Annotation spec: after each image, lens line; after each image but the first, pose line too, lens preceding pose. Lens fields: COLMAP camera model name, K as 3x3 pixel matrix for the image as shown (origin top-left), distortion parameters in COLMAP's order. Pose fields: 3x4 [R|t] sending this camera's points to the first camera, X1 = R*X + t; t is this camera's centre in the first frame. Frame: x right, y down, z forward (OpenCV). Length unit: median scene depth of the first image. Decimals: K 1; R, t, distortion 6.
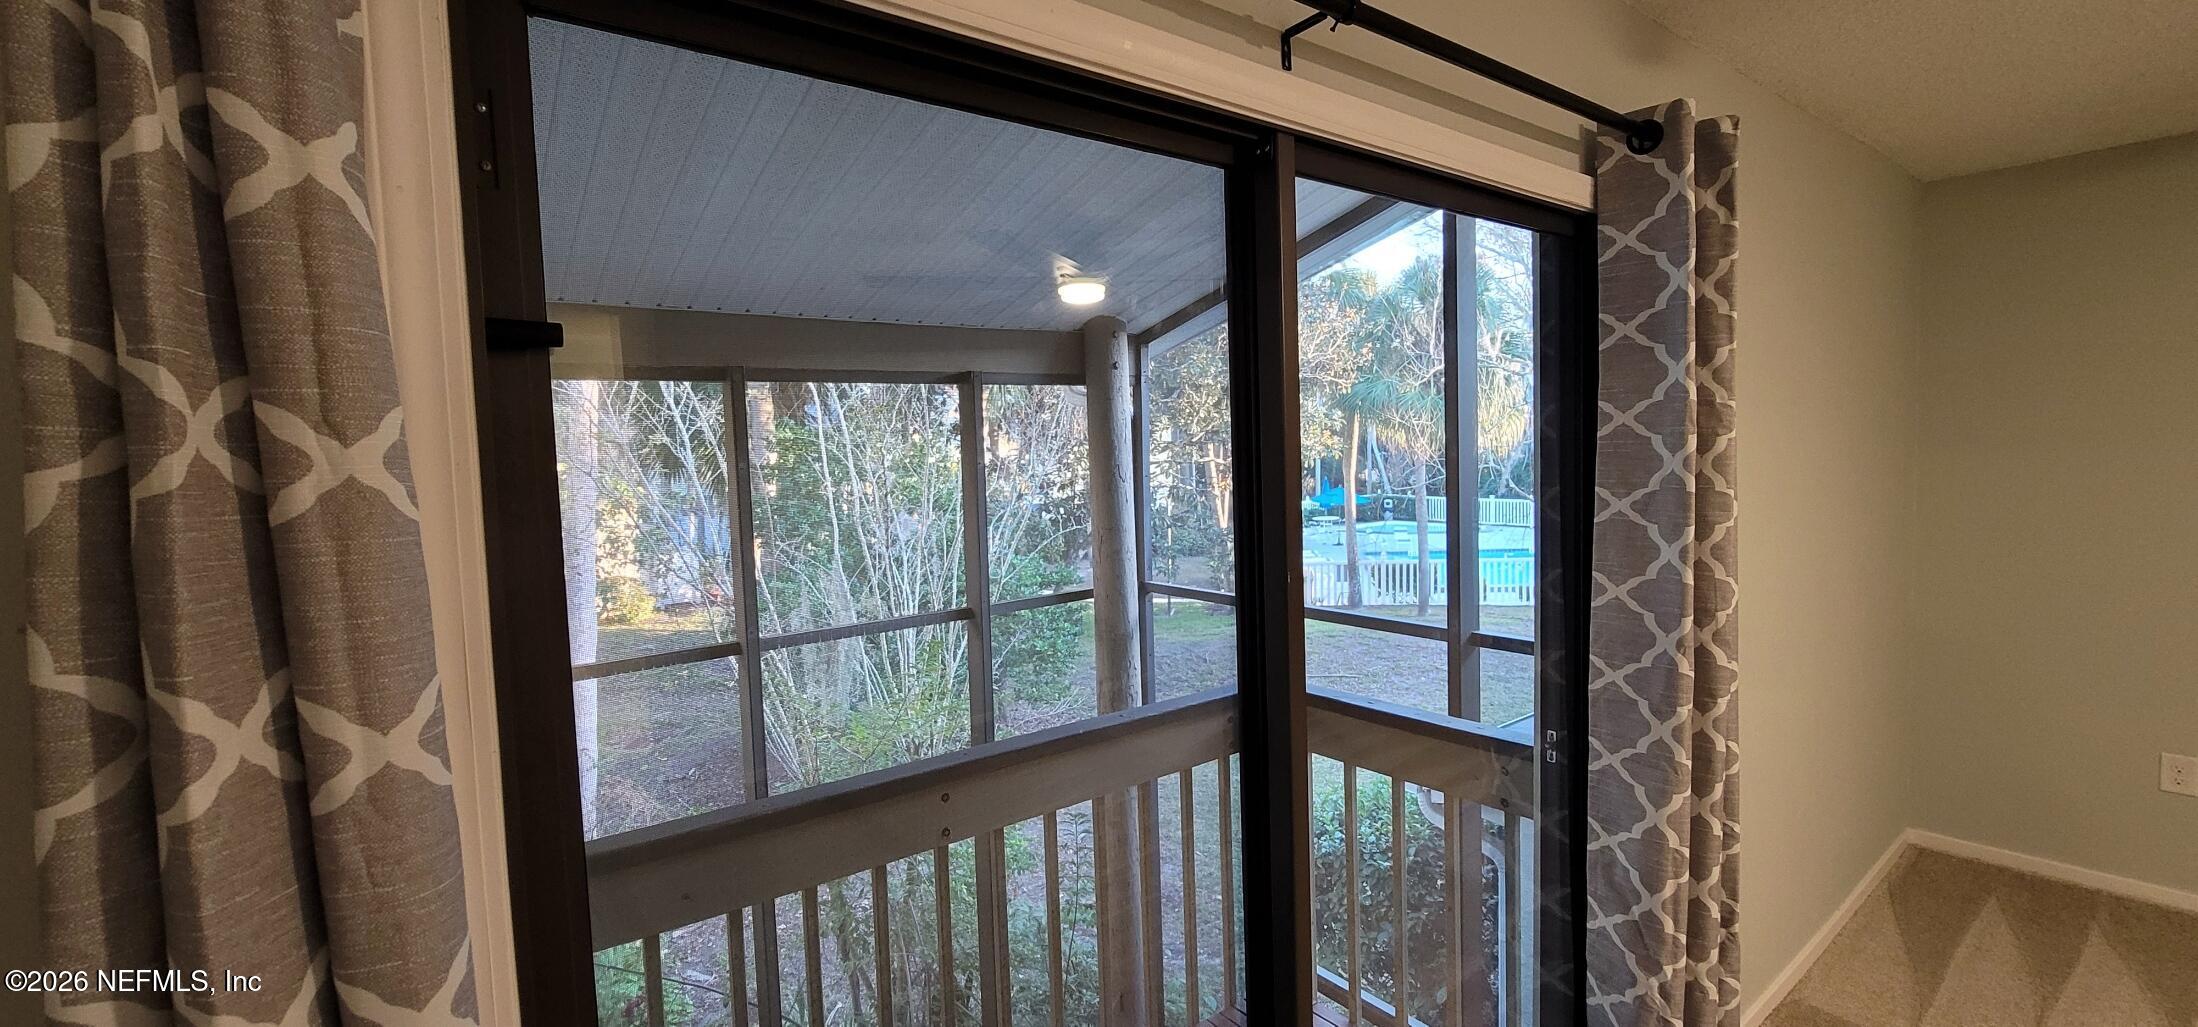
lens RADIAL K [[905.7, 0, 1105.7], [0, 905.7, 510.7], [0, 0, 1]] dist [-0.001836, -0.000469]
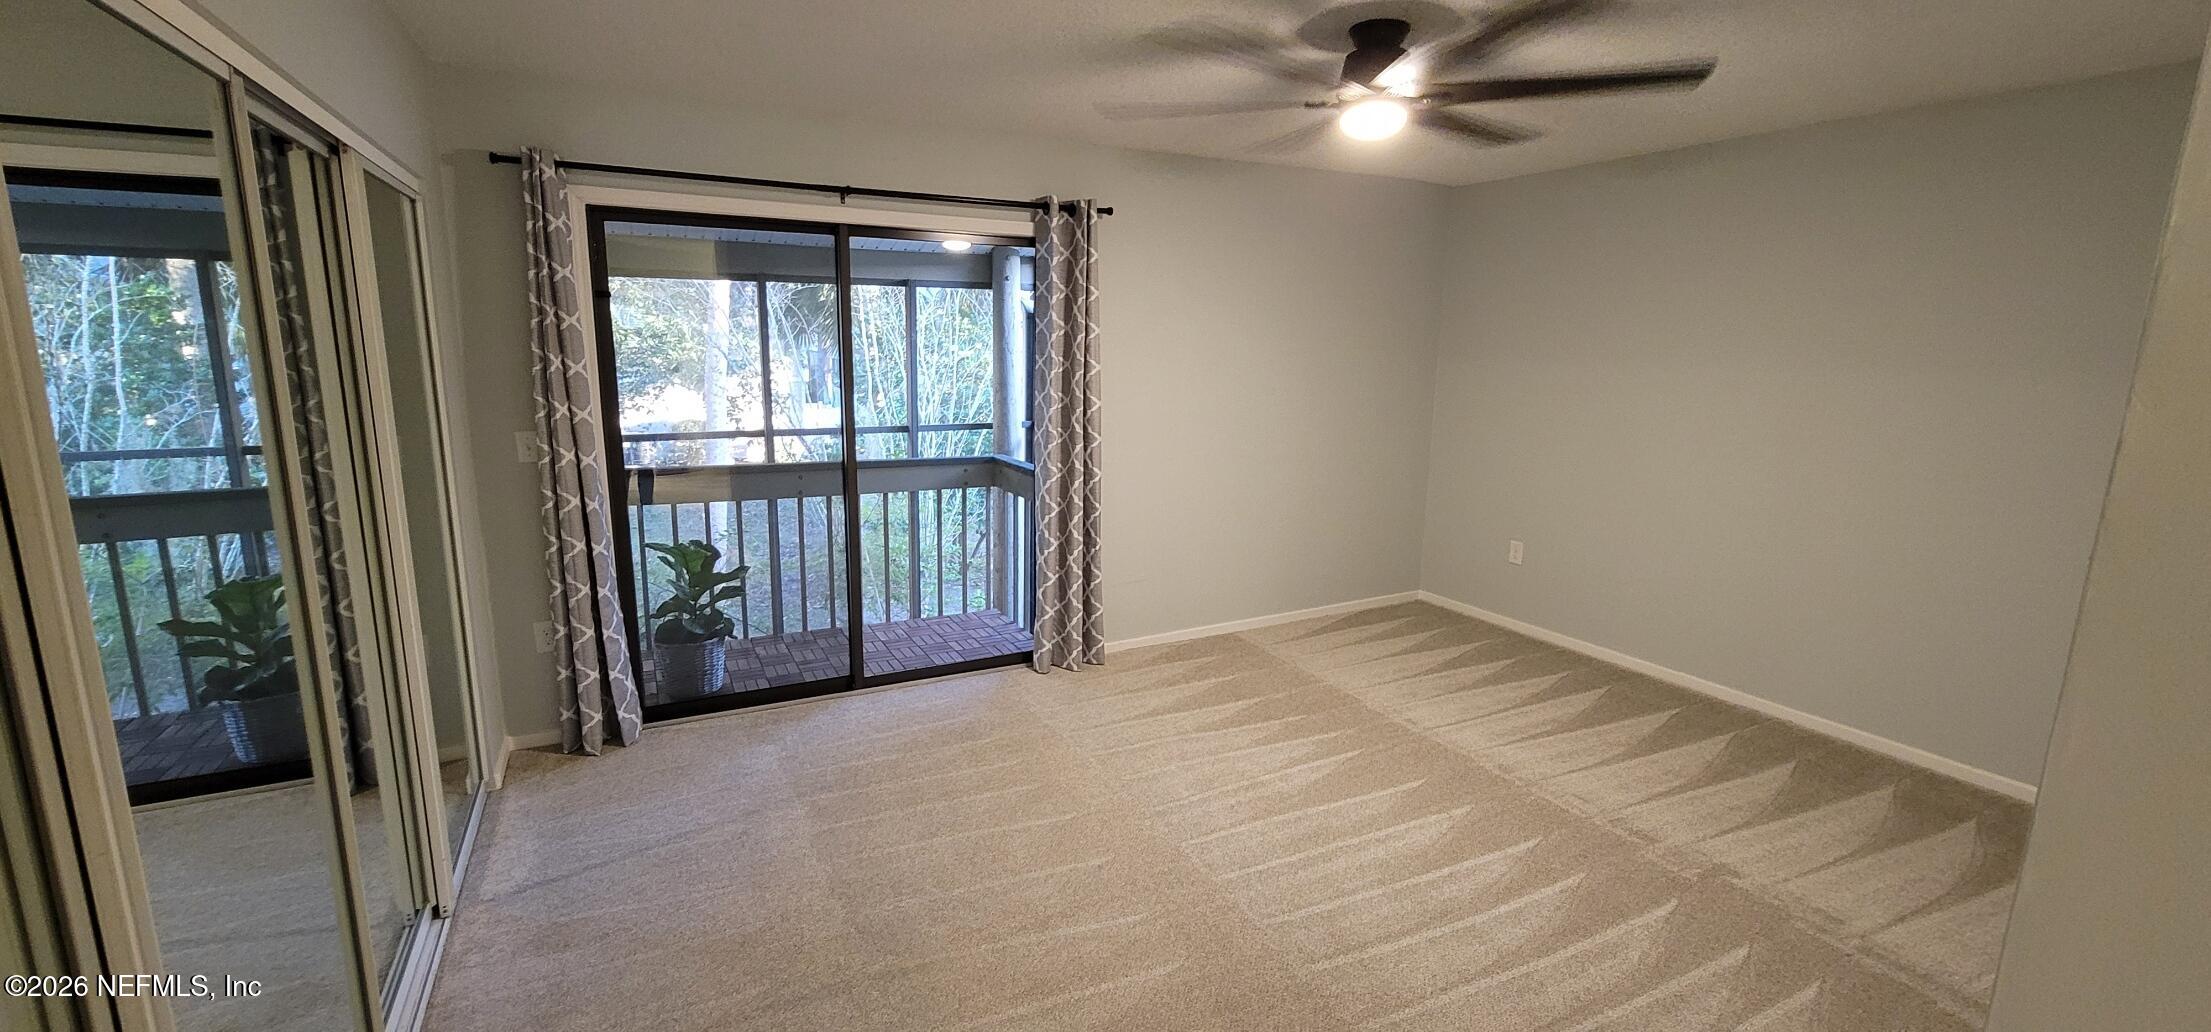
lens RADIAL K [[911.1, 0, 1102.3], [0, 911.1, 521.4], [0, 0, 1]] dist [-0.001836, -0.000469]
pose [[0.983033, 0.083504, -0.163320, 1.596221], [-0.060711, 0.988305, 0.139886, 0.088737], [0.173091, -0.127598, 0.976606, -1.910197]]
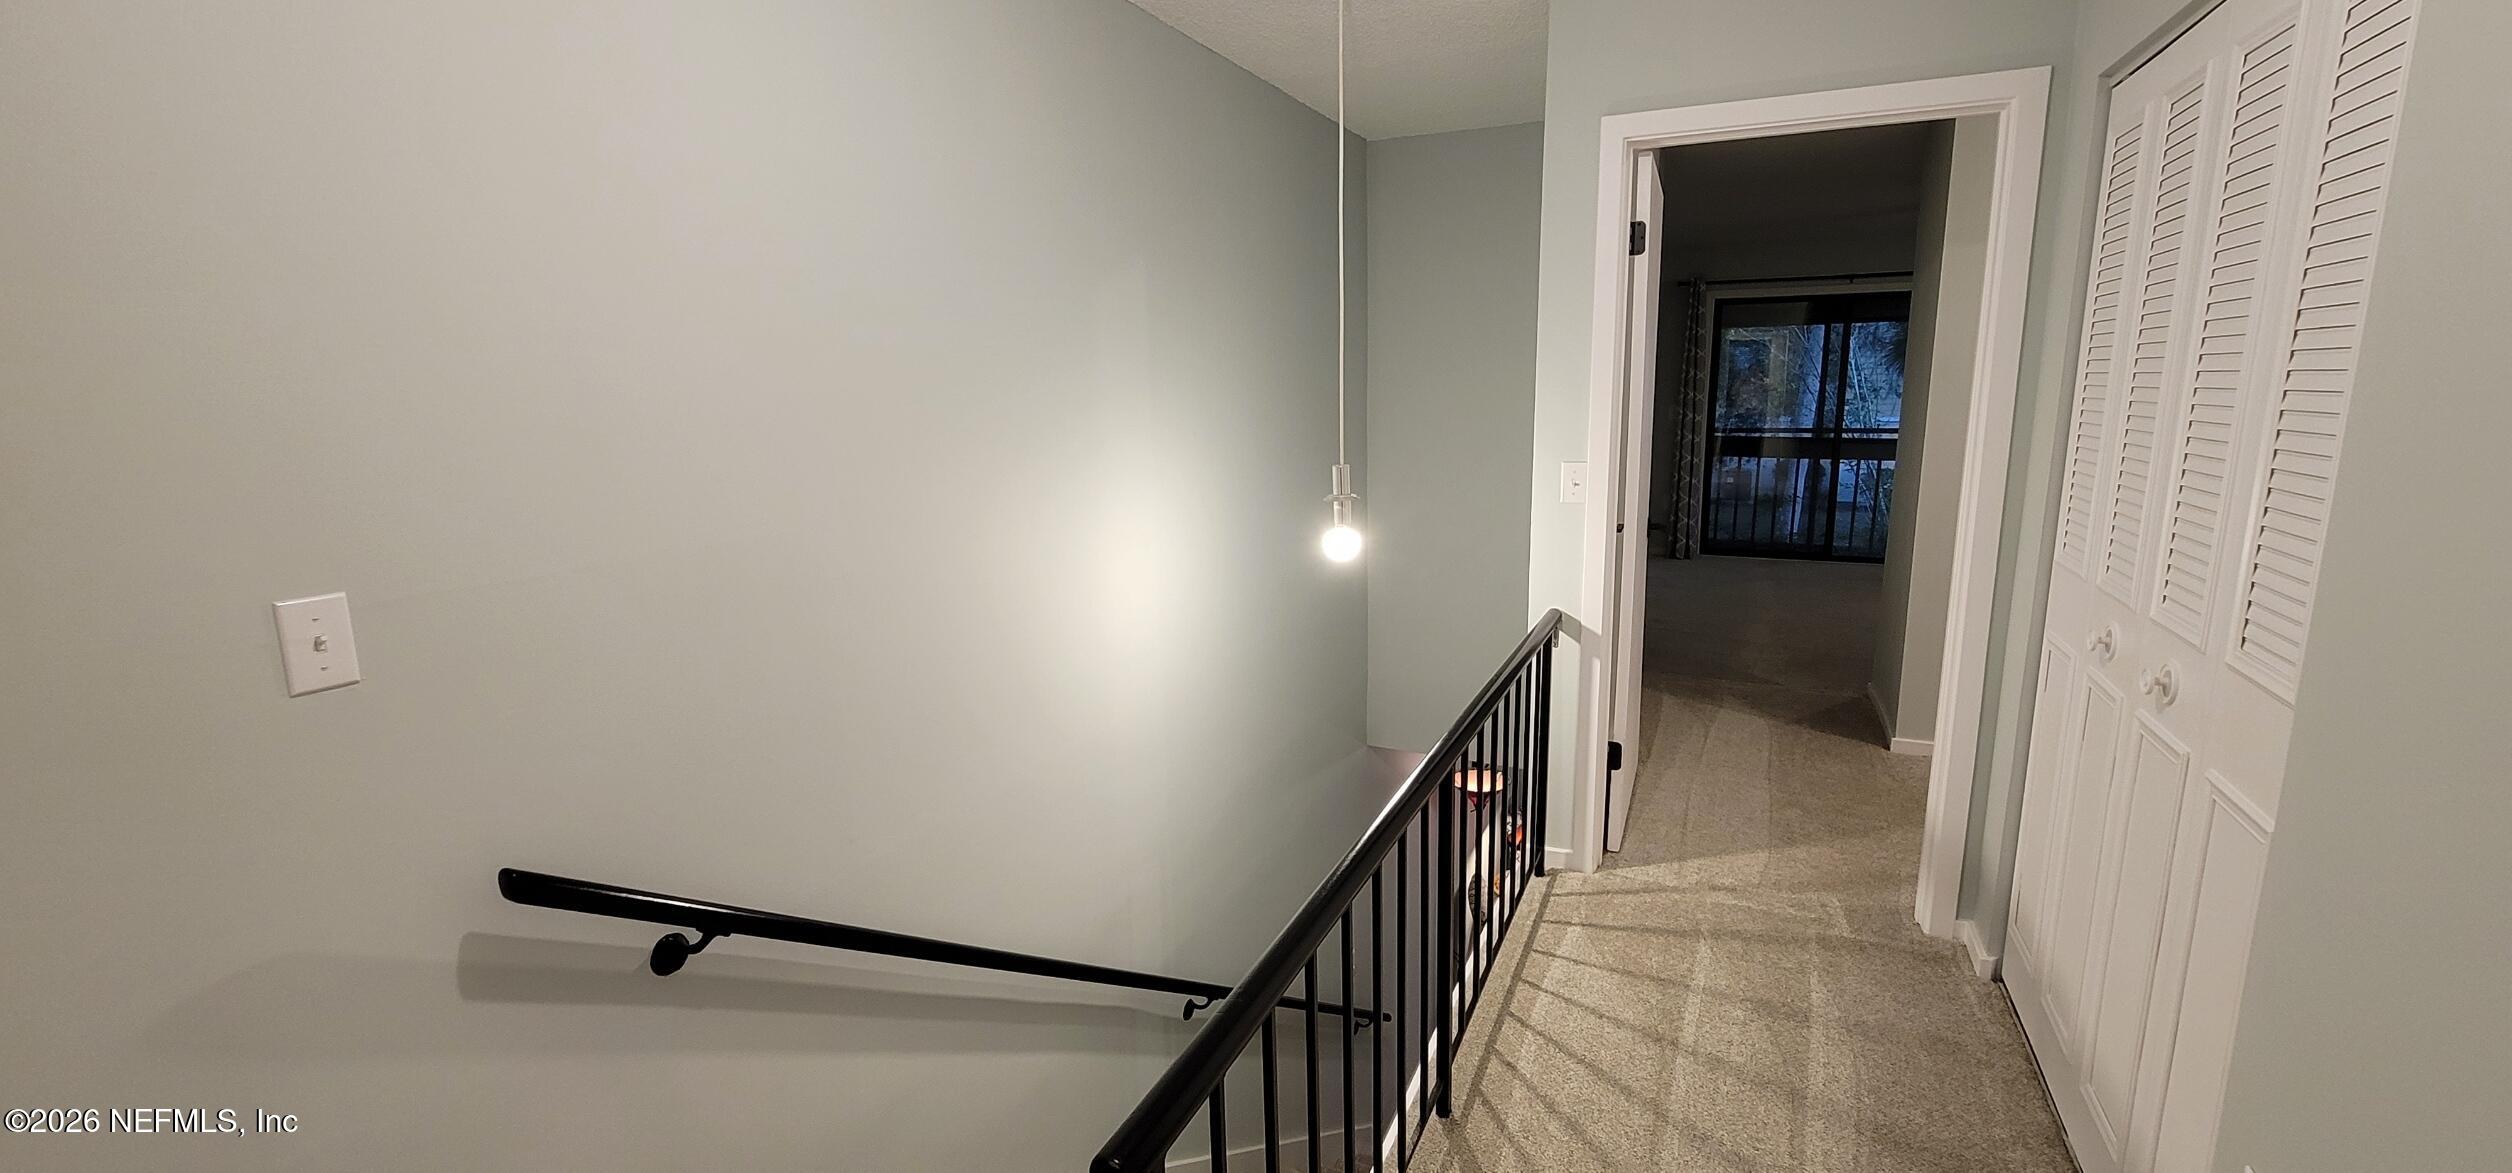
lens RADIAL K [[1035.1, 0, 1256.9], [0, 1035.1, 591.0], [0, 0, 1]] dist [-0.001836, -0.000469]
pose [[0.456738, 0.204432, -0.865793, 4.364567], [-0.059701, 0.978087, 0.199453, 0.314979], [0.887596, -0.039409, 0.458935, -5.168551]]
